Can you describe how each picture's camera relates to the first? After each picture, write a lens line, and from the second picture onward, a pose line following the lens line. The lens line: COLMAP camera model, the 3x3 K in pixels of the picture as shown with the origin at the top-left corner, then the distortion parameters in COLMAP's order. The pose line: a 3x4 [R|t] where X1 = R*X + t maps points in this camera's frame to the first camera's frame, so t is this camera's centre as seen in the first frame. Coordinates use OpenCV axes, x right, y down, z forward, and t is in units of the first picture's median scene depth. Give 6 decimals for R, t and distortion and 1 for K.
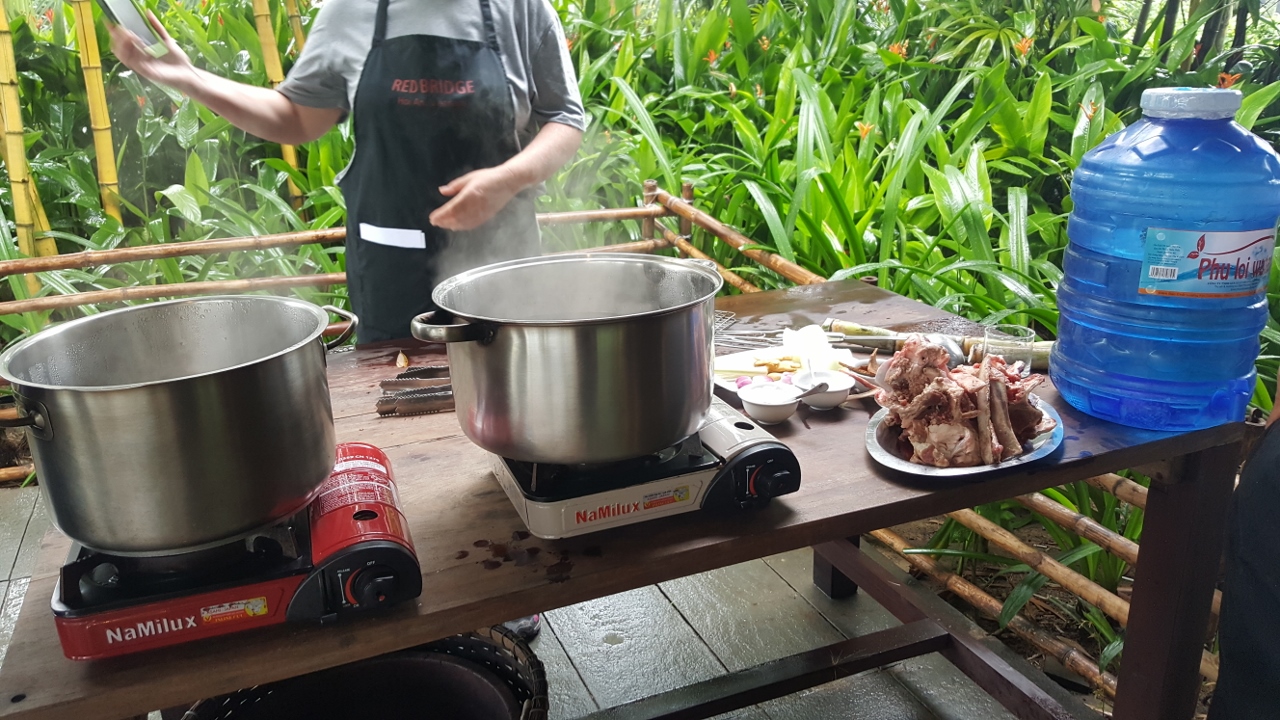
lens RADIAL K [[1011.8, 0, 643.5], [0, 1011.8, 392.2], [0, 0, 1]] dist [0.141778, -0.264604]
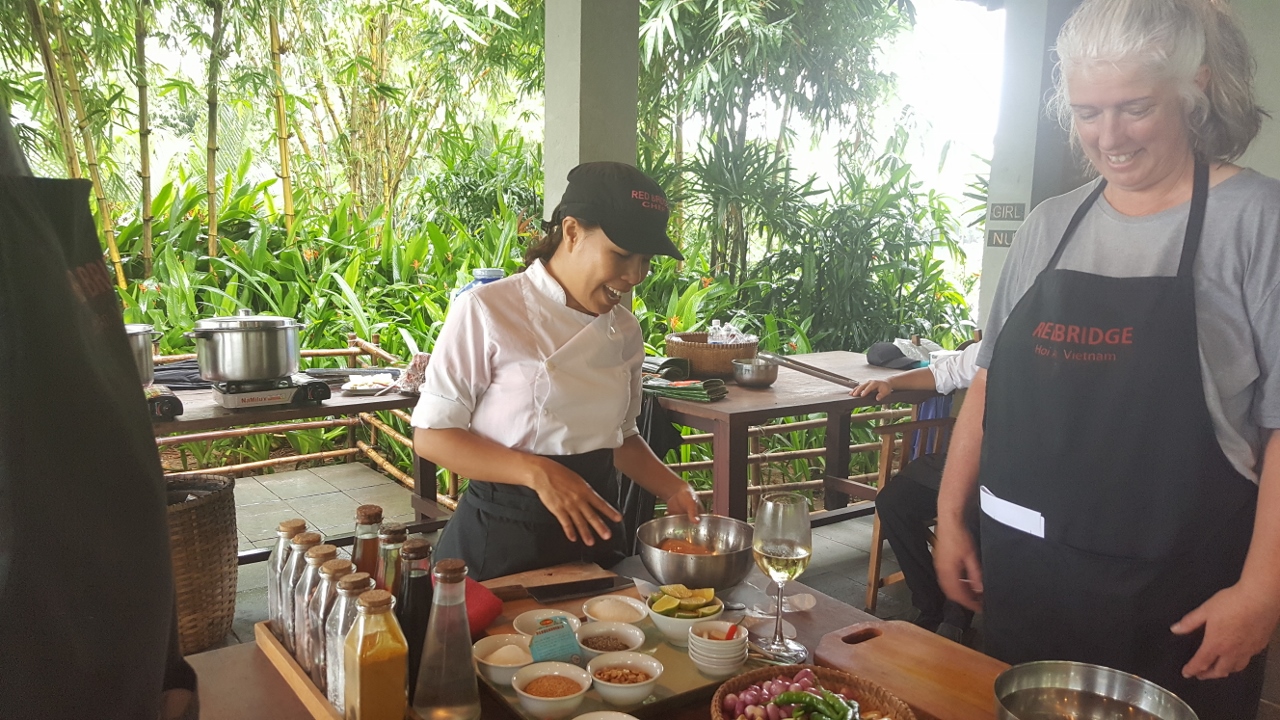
lens RADIAL K [[1011.8, 0, 643.5], [0, 1011.8, 392.2], [0, 0, 1]] dist [0.141778, -0.264604]
pose [[0.982208, -0.005872, 0.187702, 0.112773], [0.043183, 0.979789, -0.195319, 0.159404], [-0.182762, 0.199950, 0.962610, -0.450843]]
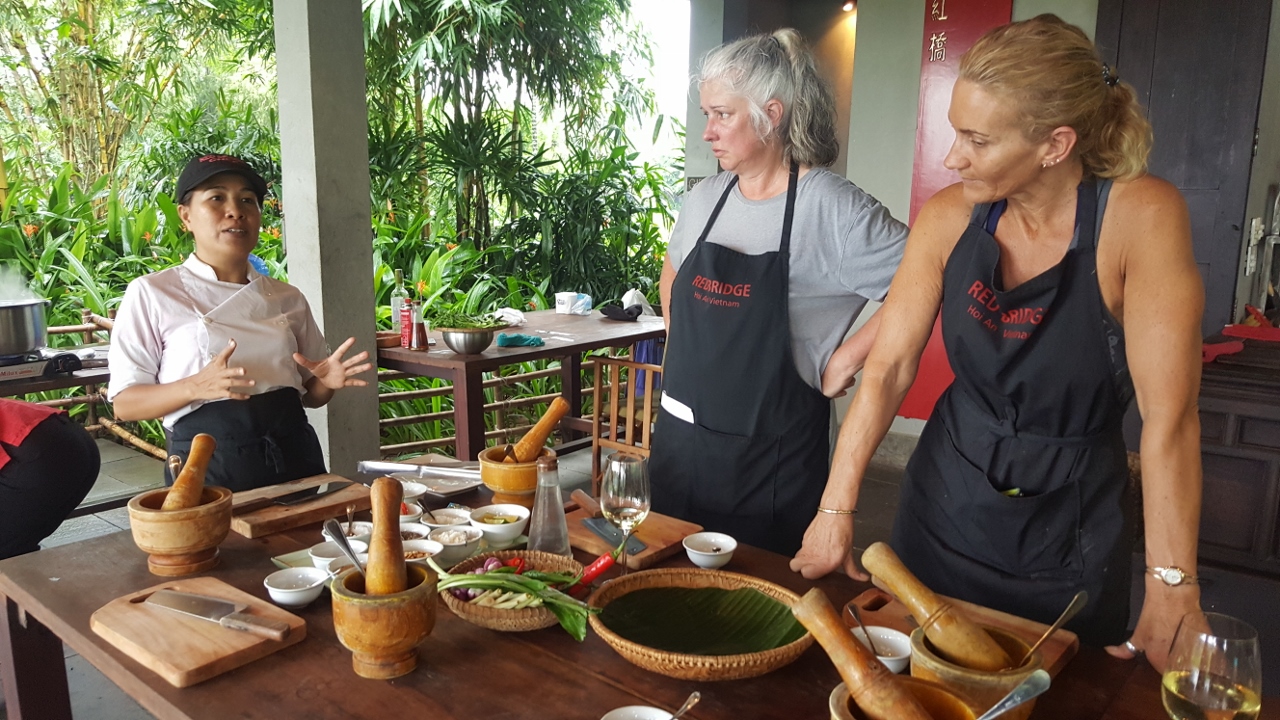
lens RADIAL K [[1011.8, 0, 643.5], [0, 1011.8, 392.2], [0, 0, 1]] dist [0.141778, -0.264604]
pose [[0.911556, -0.068887, 0.405365, 0.100504], [0.136092, 0.980847, -0.139349, 0.190805], [-0.388002, 0.182191, 0.903472, -0.557212]]
